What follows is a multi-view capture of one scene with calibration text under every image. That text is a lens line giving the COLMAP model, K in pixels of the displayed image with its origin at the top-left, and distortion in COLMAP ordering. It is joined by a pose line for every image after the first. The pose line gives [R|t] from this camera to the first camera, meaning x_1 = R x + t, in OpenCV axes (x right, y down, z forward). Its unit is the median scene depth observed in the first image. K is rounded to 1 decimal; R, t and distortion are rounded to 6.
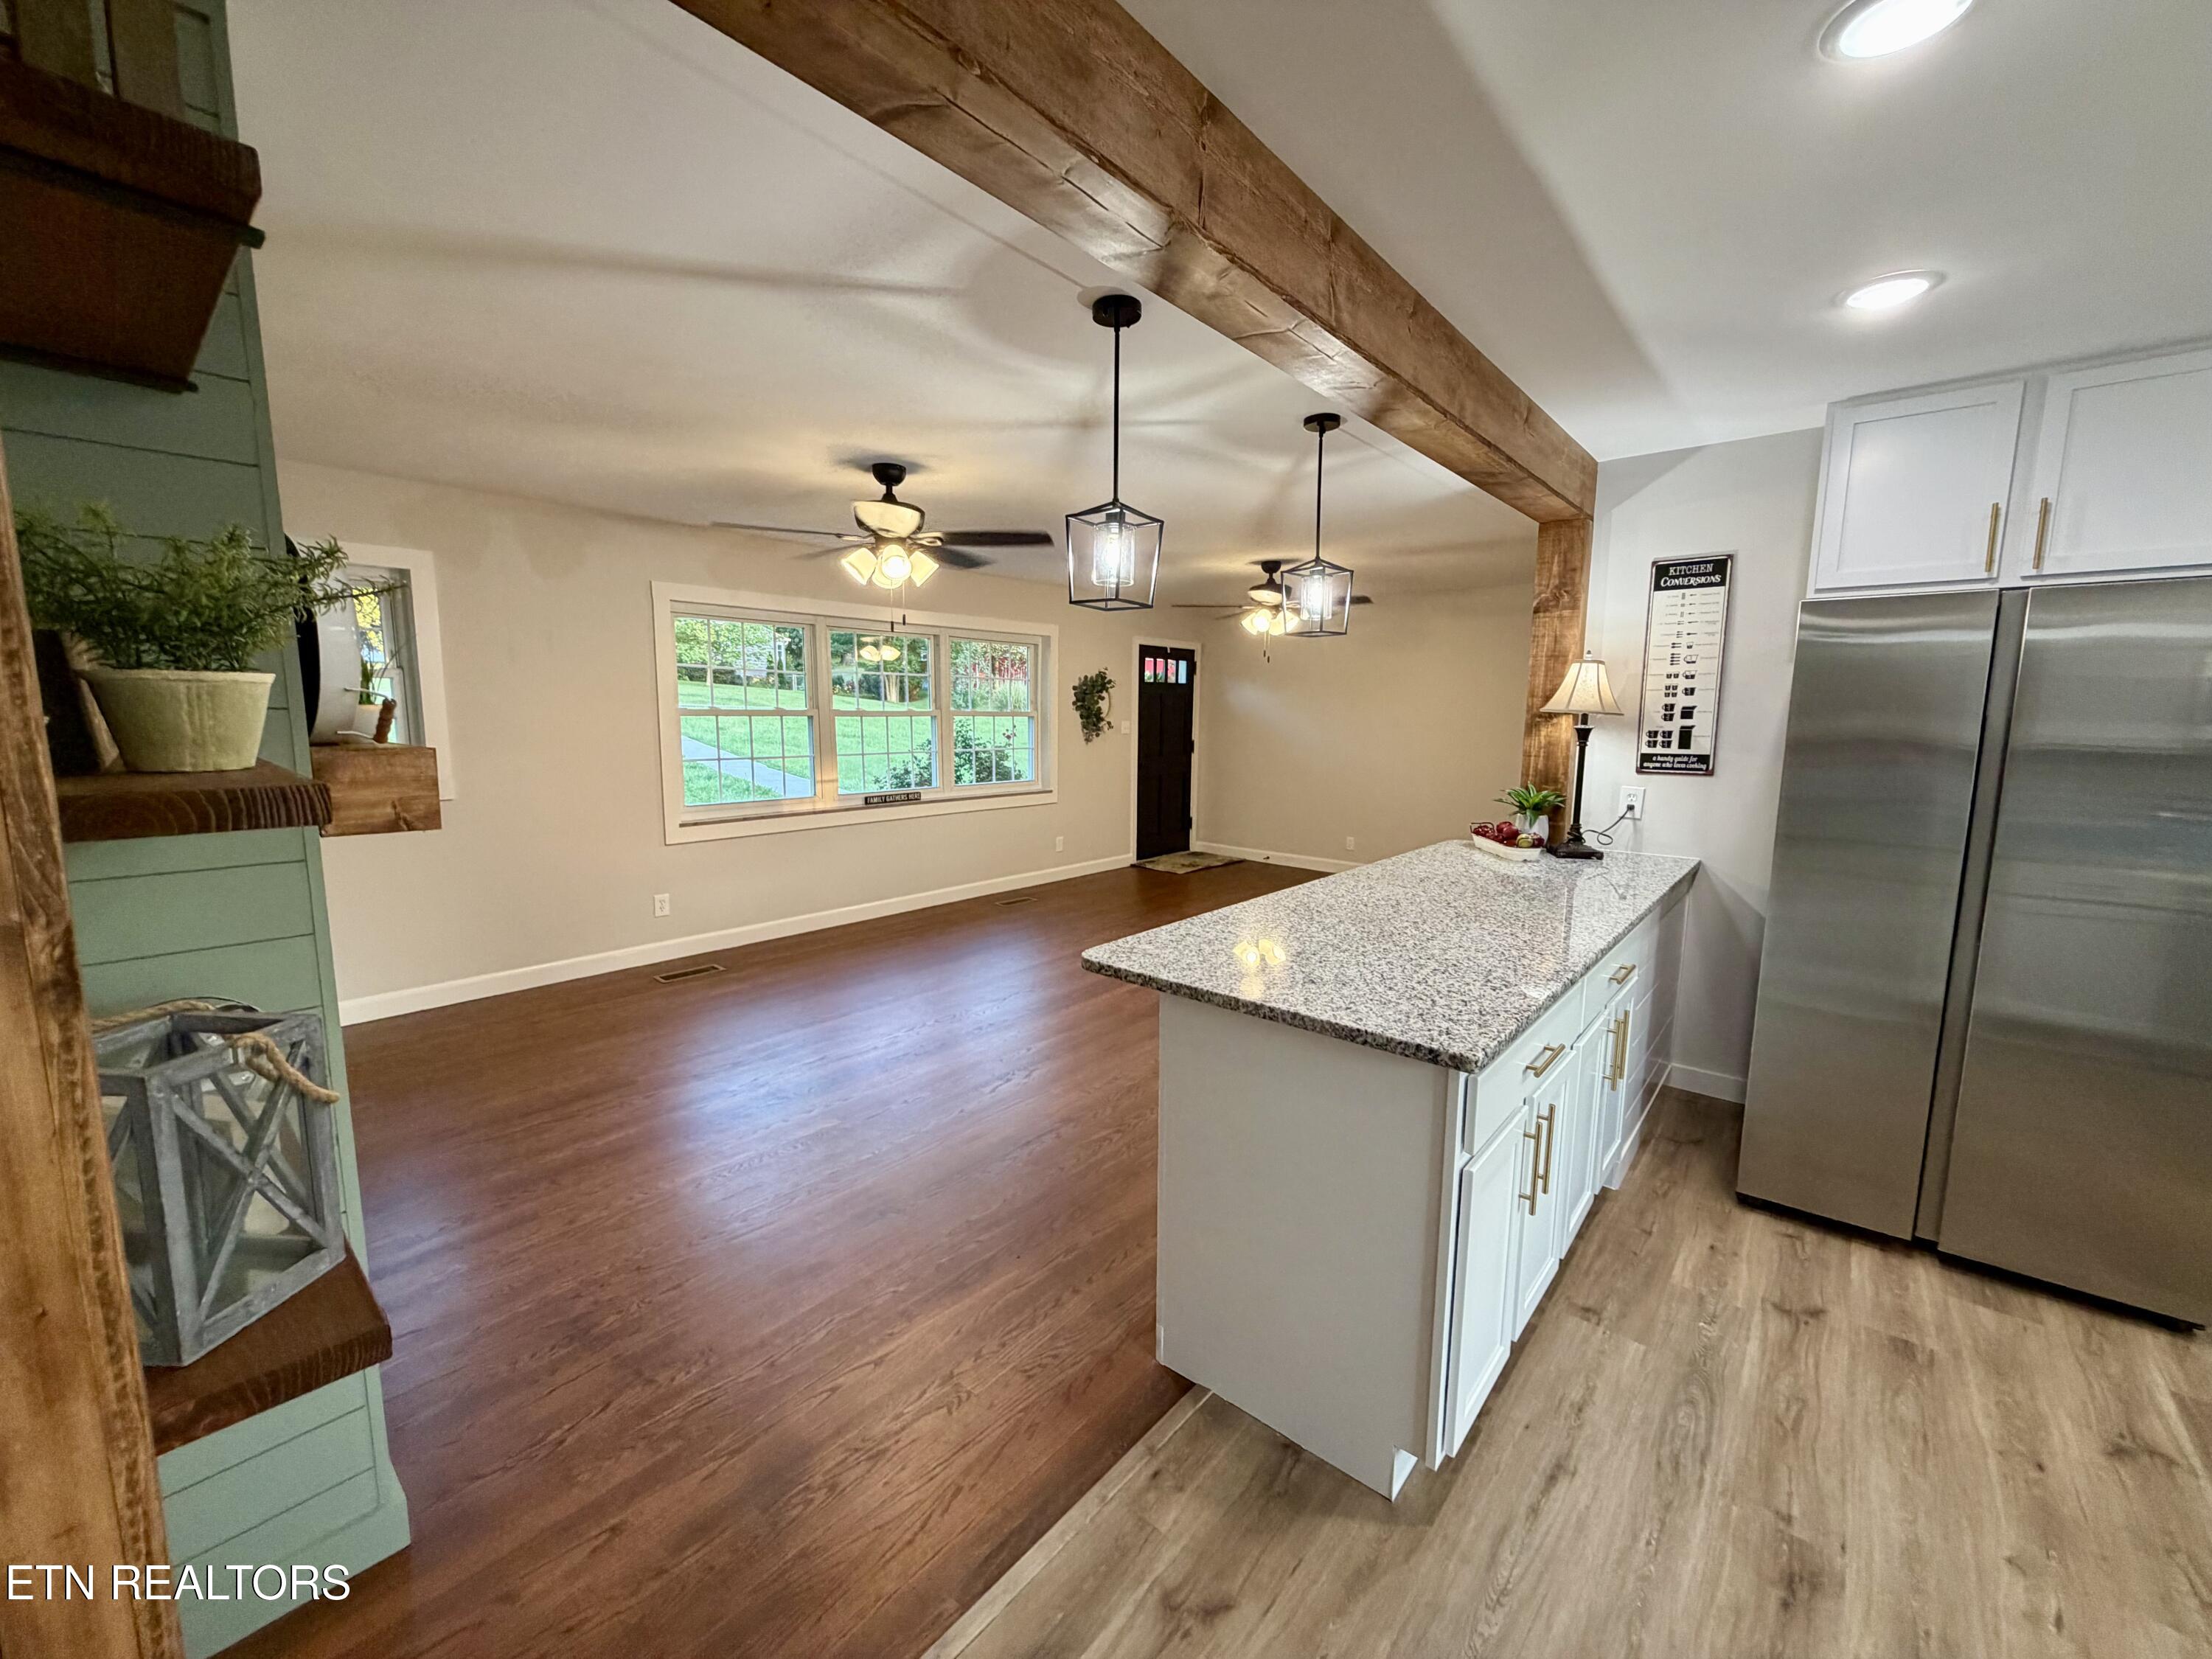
lens RADIAL K [[879.4, 0, 1101.0], [0, 879.4, 828.6], [0, 0, 1]] dist [-0.000395, 0.000407]
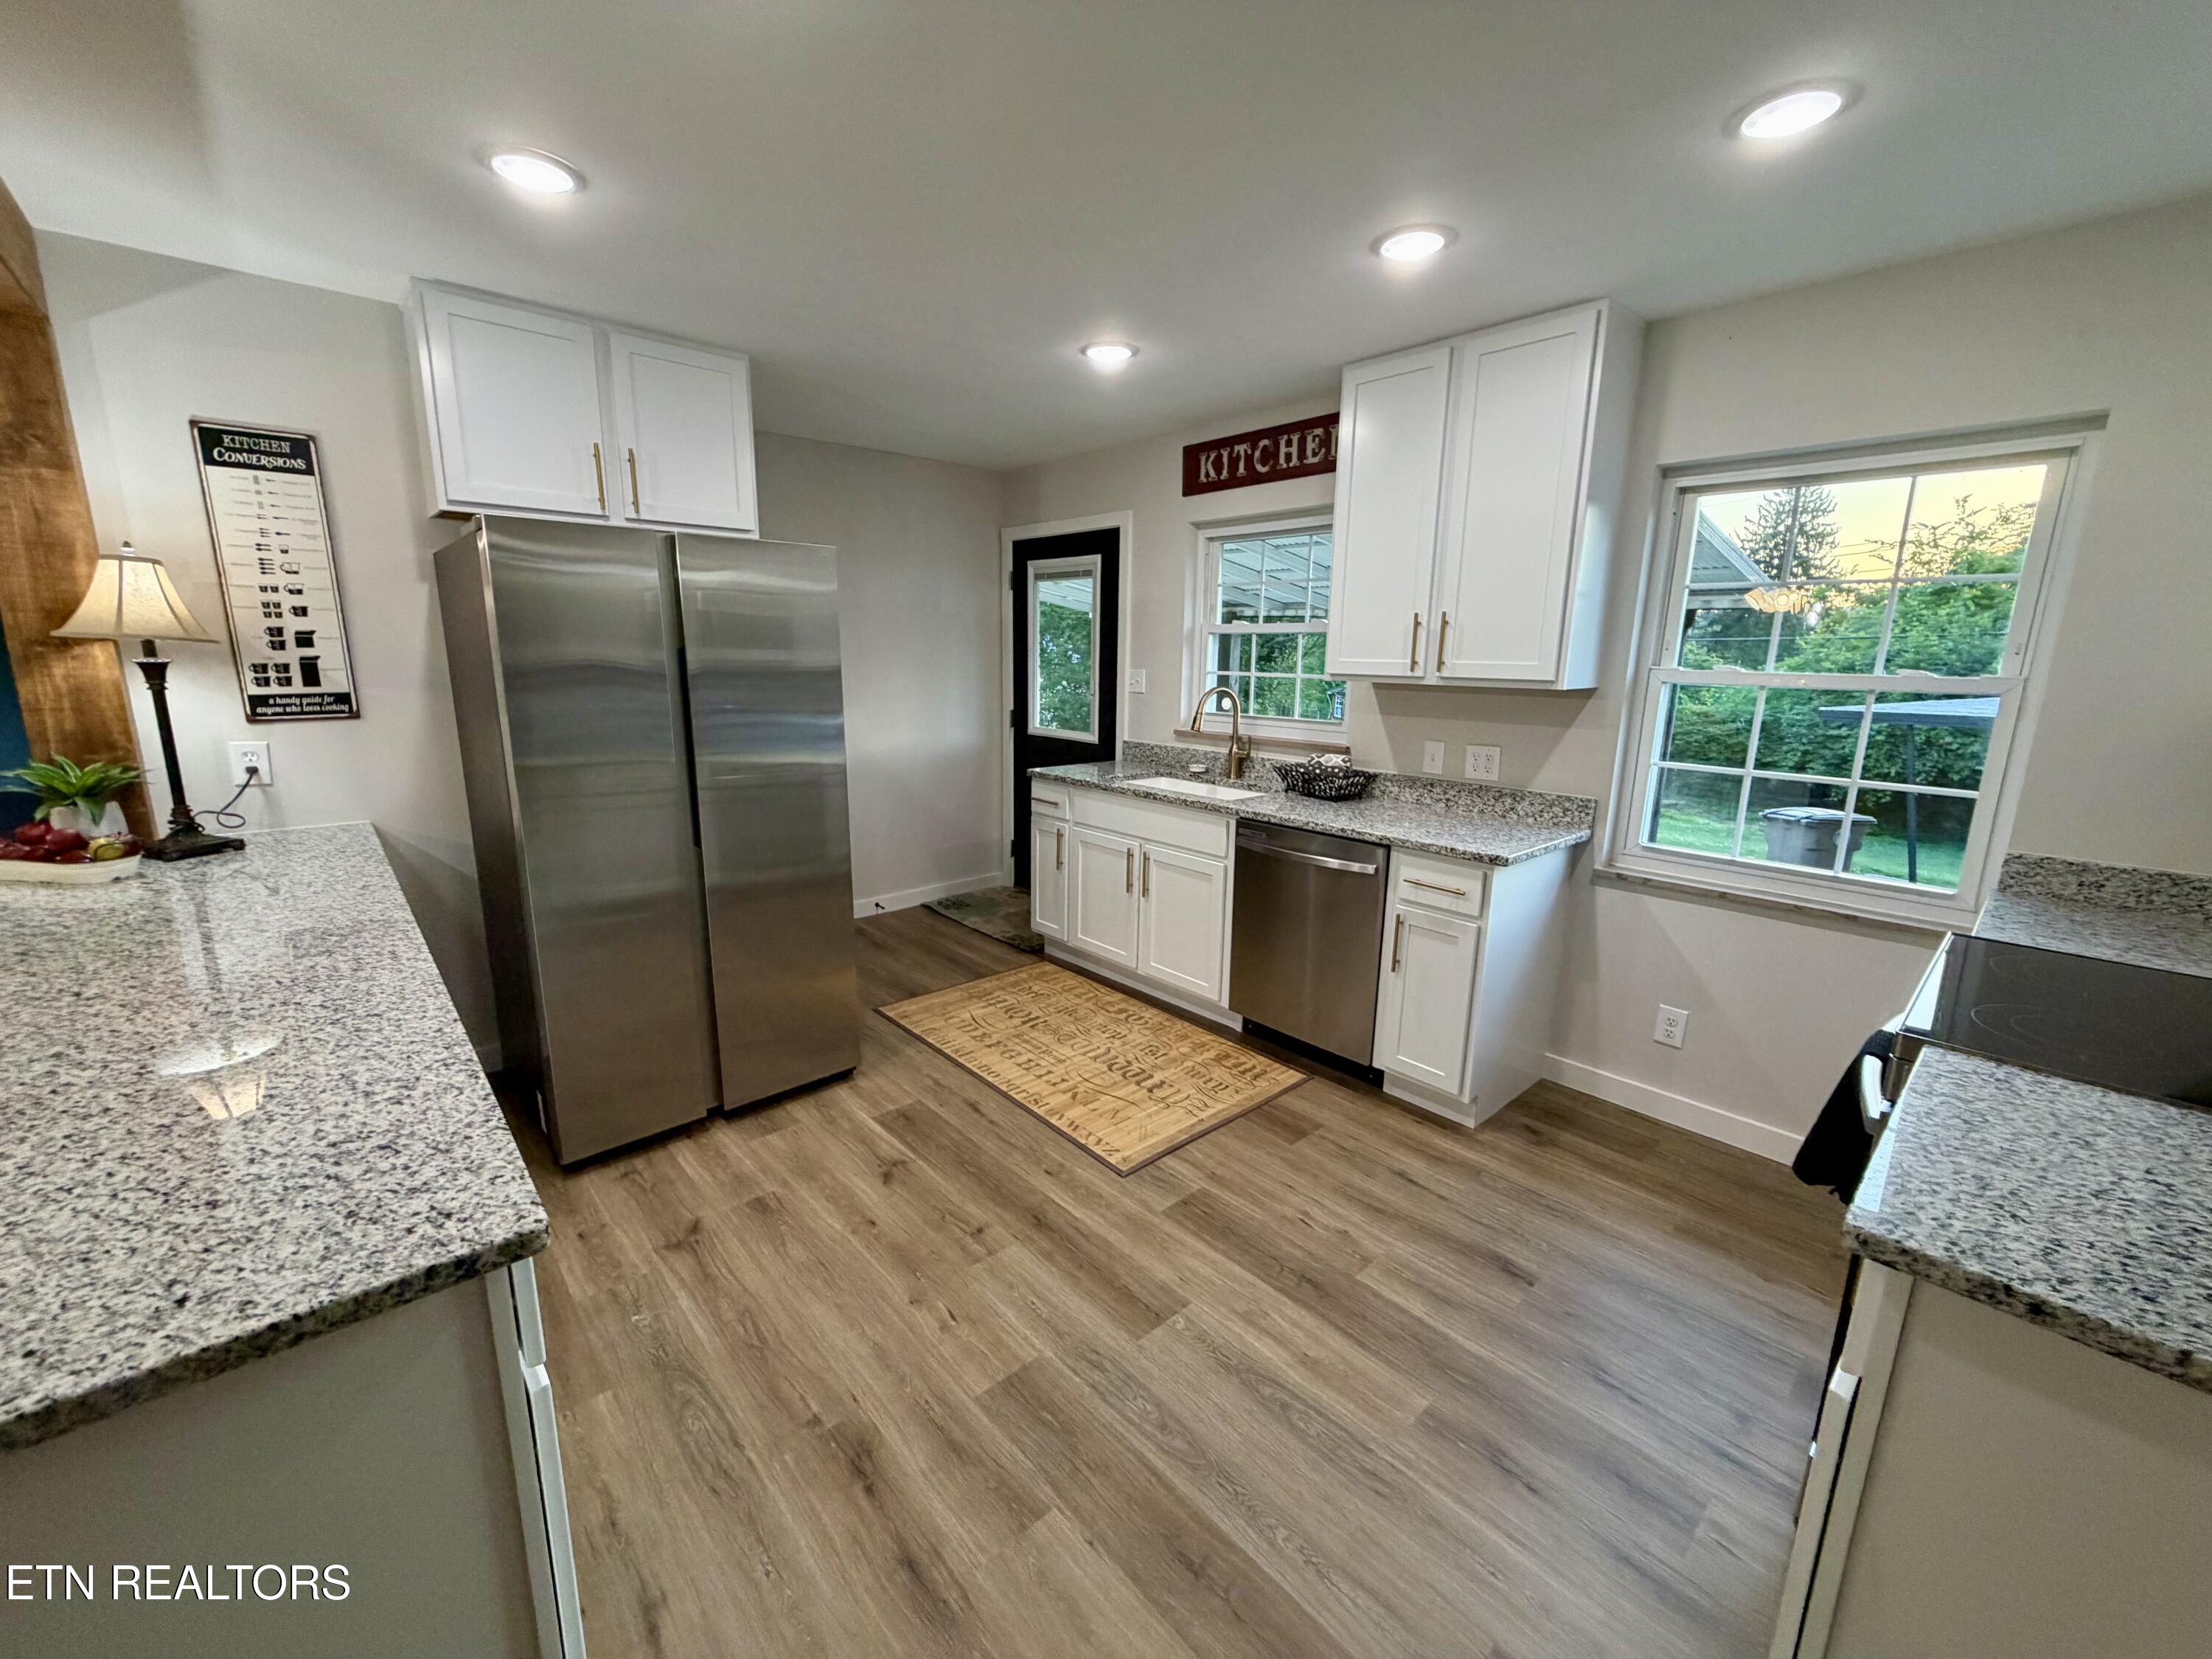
lens RADIAL K [[879.4, 0, 1101.0], [0, 879.4, 828.6], [0, 0, 1]] dist [-0.000395, 0.000407]
pose [[0.125518, -0.205260, 0.970625, -0.027967], [0.118457, 0.974464, 0.190754, -0.034050], [-0.984994, 0.091034, 0.146628, 0.211917]]
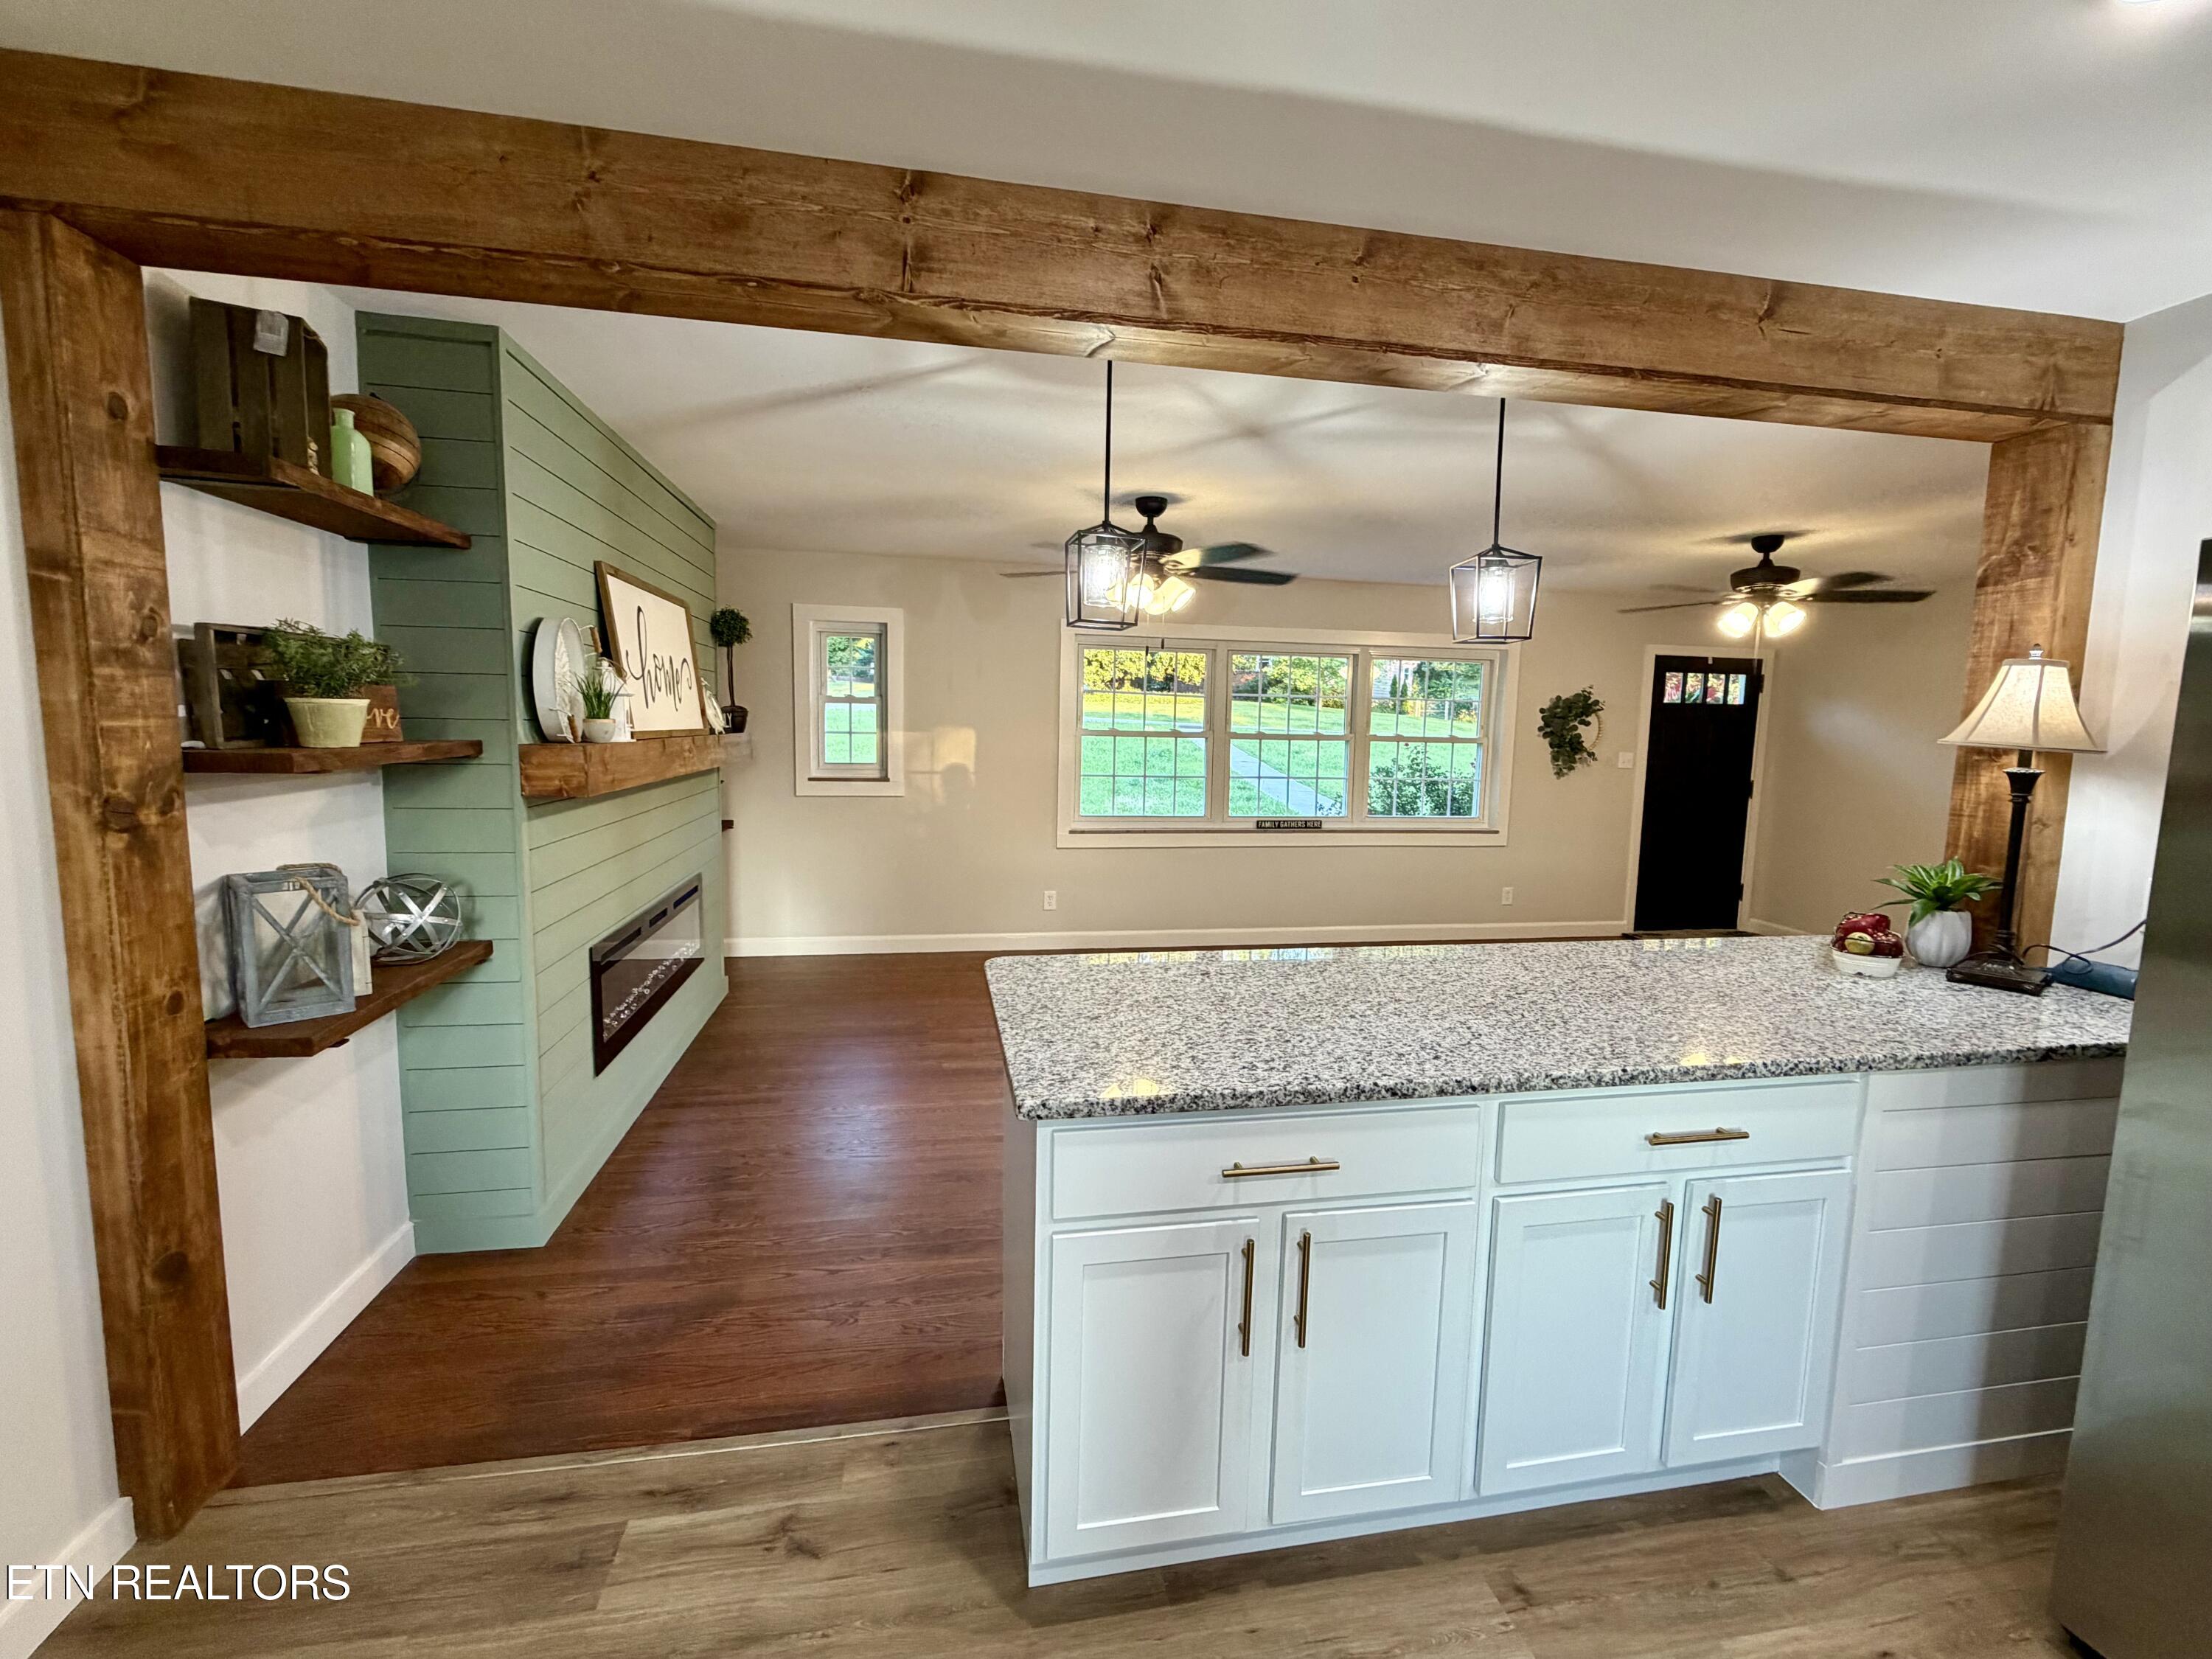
lens RADIAL K [[947.9, 0, 1106.0], [0, 947.9, 829.5], [0, 0, 1]] dist [-0.001673, 0.000822]
pose [[0.781247, 0.075148, -0.619682, 0.462752], [-0.097479, 0.995235, -0.002202, -0.013165], [0.616563, 0.062126, 0.784850, 0.108909]]
